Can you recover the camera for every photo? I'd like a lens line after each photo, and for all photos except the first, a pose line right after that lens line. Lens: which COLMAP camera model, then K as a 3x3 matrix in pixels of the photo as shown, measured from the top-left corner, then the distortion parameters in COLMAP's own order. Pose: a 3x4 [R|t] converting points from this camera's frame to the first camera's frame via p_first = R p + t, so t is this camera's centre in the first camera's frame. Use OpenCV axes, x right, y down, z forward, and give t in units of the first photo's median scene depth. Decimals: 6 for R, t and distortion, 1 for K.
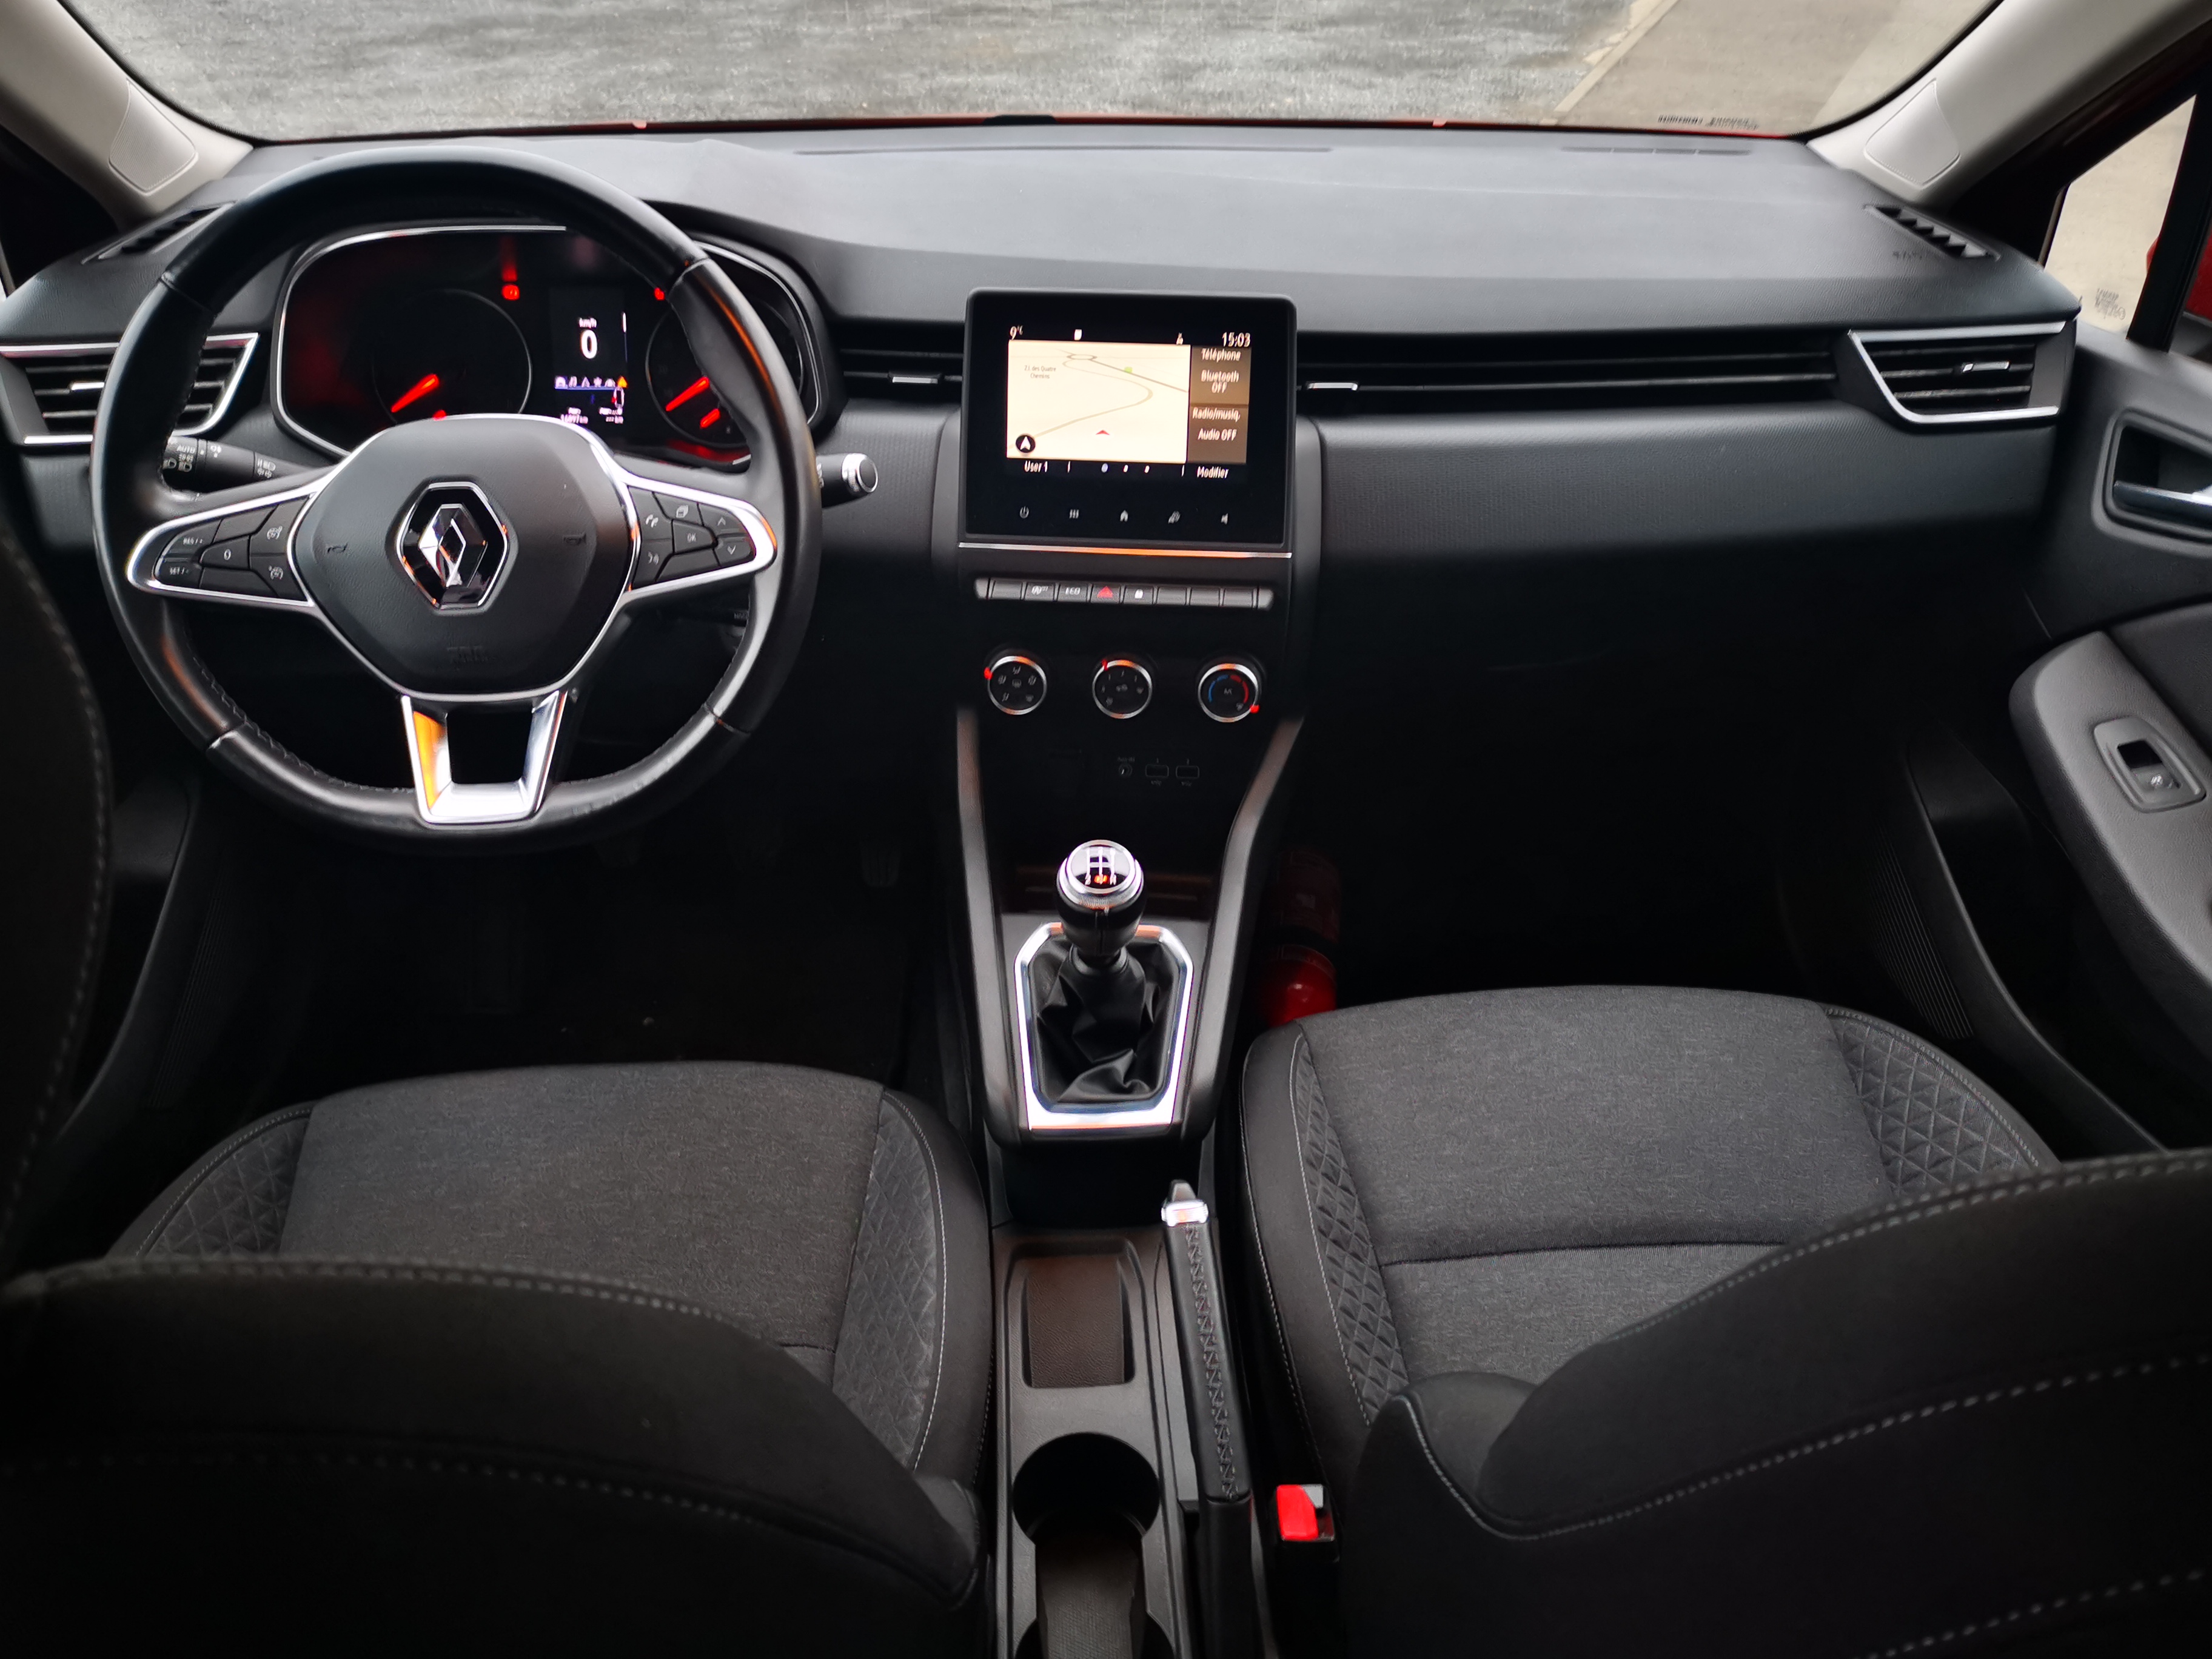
lens RADIAL K [[1718.6, 0, 1106.0], [0, 1718.6, 829.5], [0, 0, 1]] dist [0.072699, -0.072154]
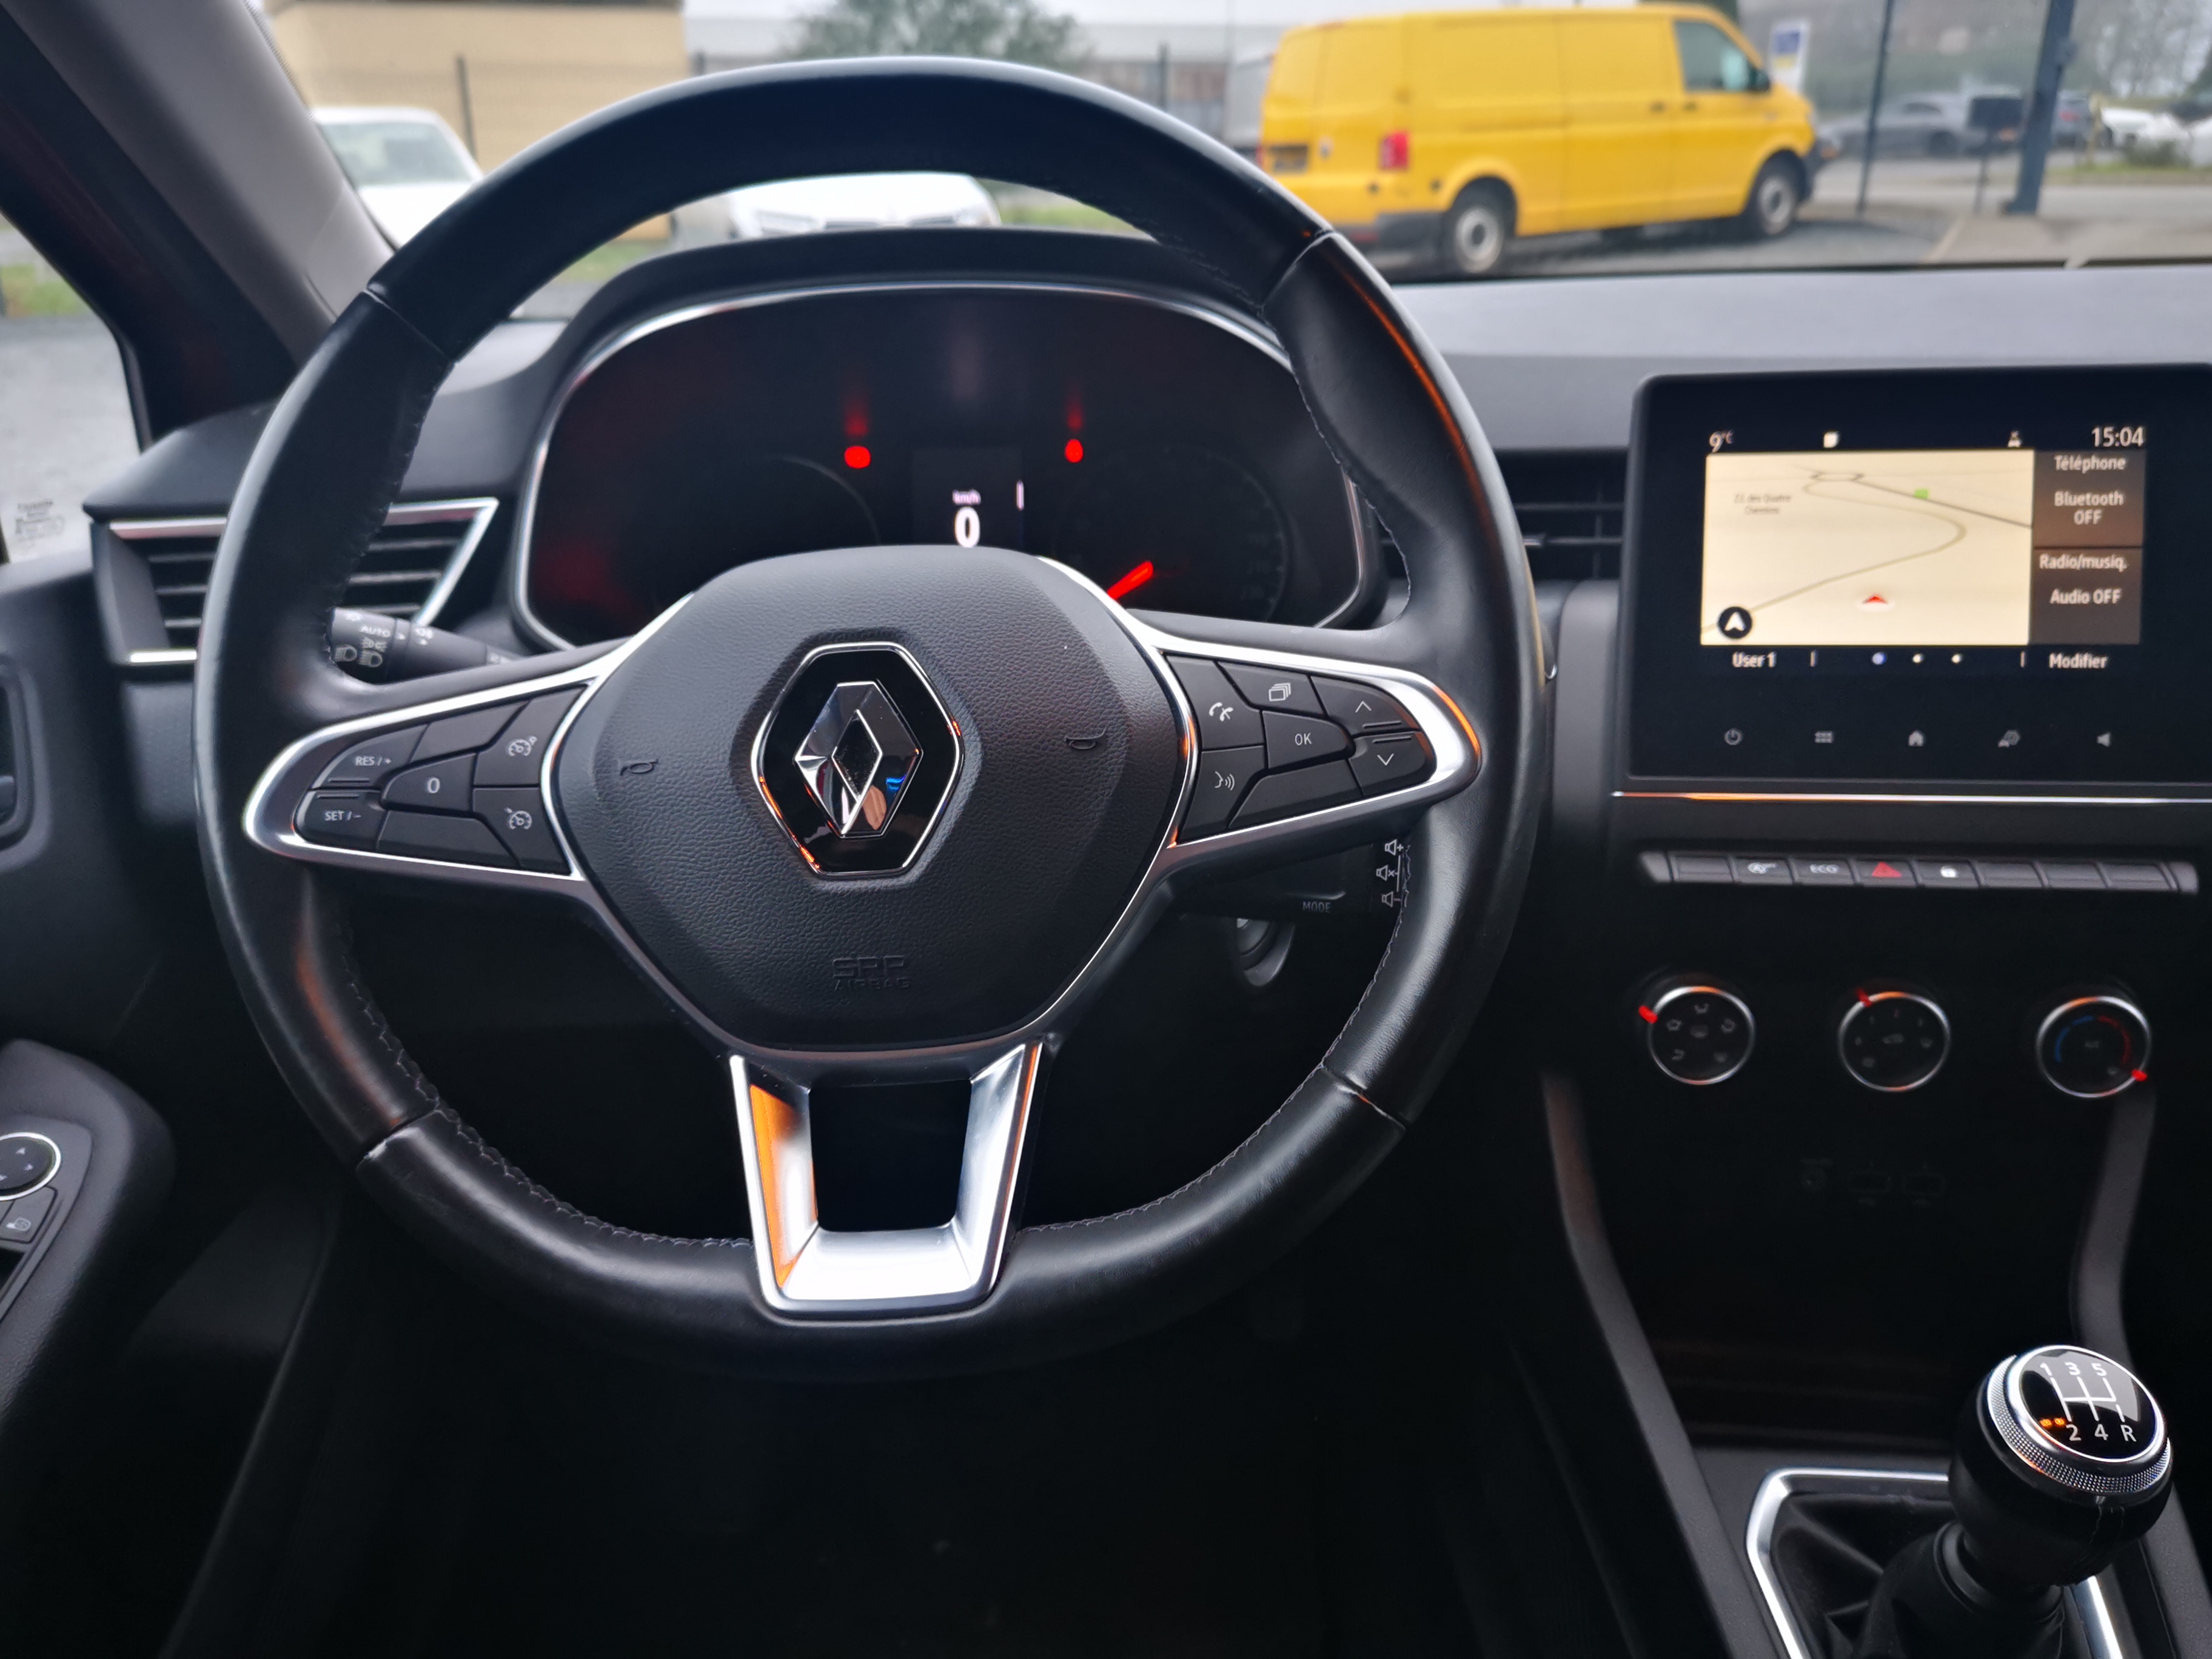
lens RADIAL K [[1737.9, 0, 1106.0], [0, 1737.9, 829.5], [0, 0, 1]] dist [0.074193, -0.118366]
pose [[0.996984, -0.013383, -0.076444, -0.227801], [-0.002947, 0.977780, -0.209612, -0.030264], [0.077551, 0.209205, 0.974792, 0.438844]]
